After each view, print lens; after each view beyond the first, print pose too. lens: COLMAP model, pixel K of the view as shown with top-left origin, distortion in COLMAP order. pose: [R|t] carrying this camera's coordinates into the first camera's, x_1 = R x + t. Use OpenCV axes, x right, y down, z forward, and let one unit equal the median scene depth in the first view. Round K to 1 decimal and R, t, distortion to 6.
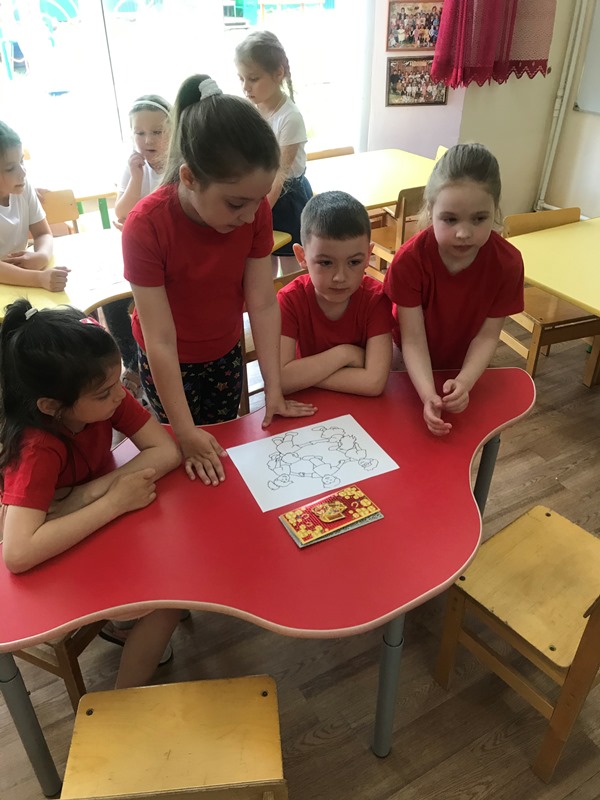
lens RADIAL K [[638.7, 0, 299.8], [0, 638.7, 403.2], [0, 0, 1]] dist [0.013926, -0.019147]
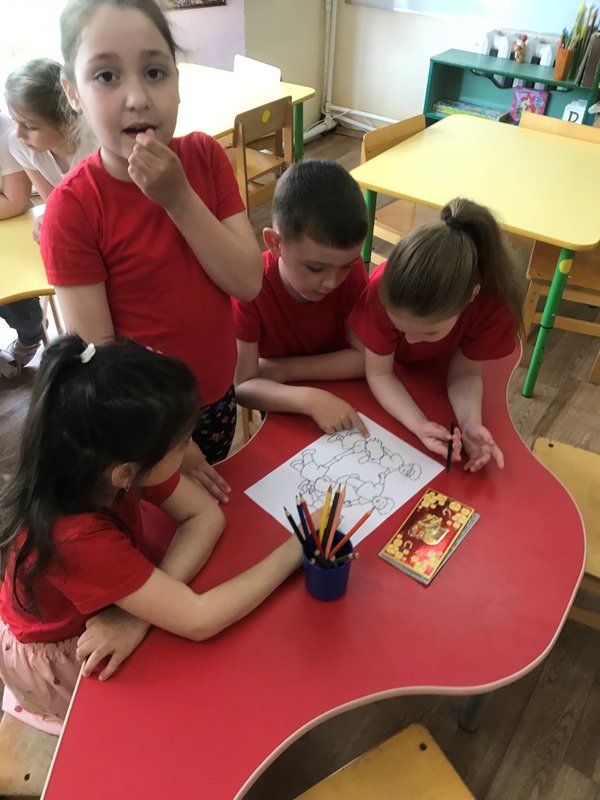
lens RADIAL K [[638.7, 0, 302.2], [0, 638.7, 405.3], [0, 0, 1]] dist [0.013926, -0.019147]
pose [[0.908461, -0.262014, 0.325648, -0.119046], [0.215423, 0.961183, 0.172396, -0.062660], [-0.358178, -0.086463, 0.929641, 0.084572]]
